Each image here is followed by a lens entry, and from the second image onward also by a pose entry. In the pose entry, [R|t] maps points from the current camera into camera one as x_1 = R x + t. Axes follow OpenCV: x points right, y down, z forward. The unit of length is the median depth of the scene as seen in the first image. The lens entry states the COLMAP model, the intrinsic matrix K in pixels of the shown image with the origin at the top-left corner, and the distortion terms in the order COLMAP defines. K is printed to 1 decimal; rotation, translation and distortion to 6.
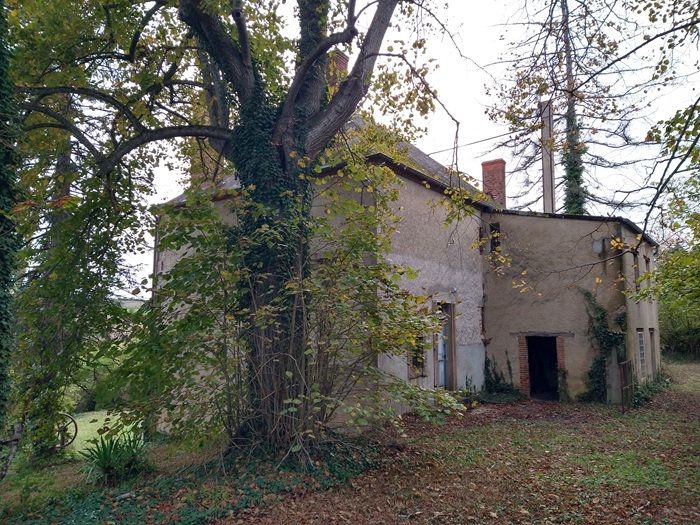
lens RADIAL K [[516.3, 0, 348.4], [0, 516.3, 262.9], [0, 0, 1]] dist [0.145896, -0.193249]
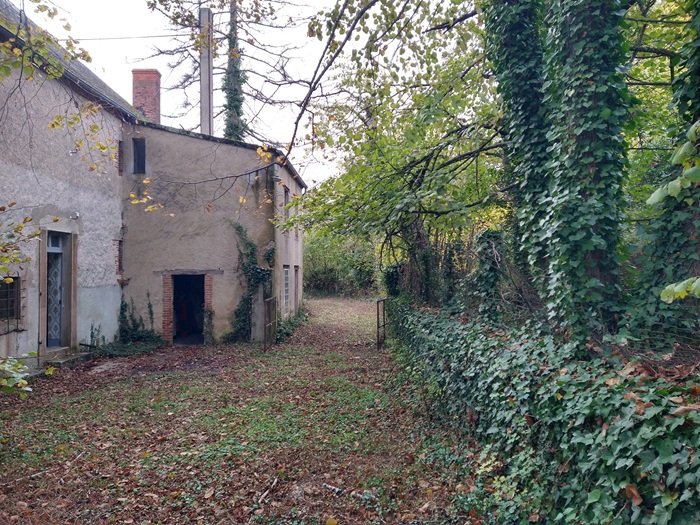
lens RADIAL K [[516.3, 0, 348.4], [0, 516.3, 262.9], [0, 0, 1]] dist [0.145896, -0.193249]
pose [[0.817011, 0.005192, 0.576599, 0.079470], [-0.066445, 0.994146, 0.085197, 0.027538], [-0.572782, -0.107919, 0.812573, 0.134243]]
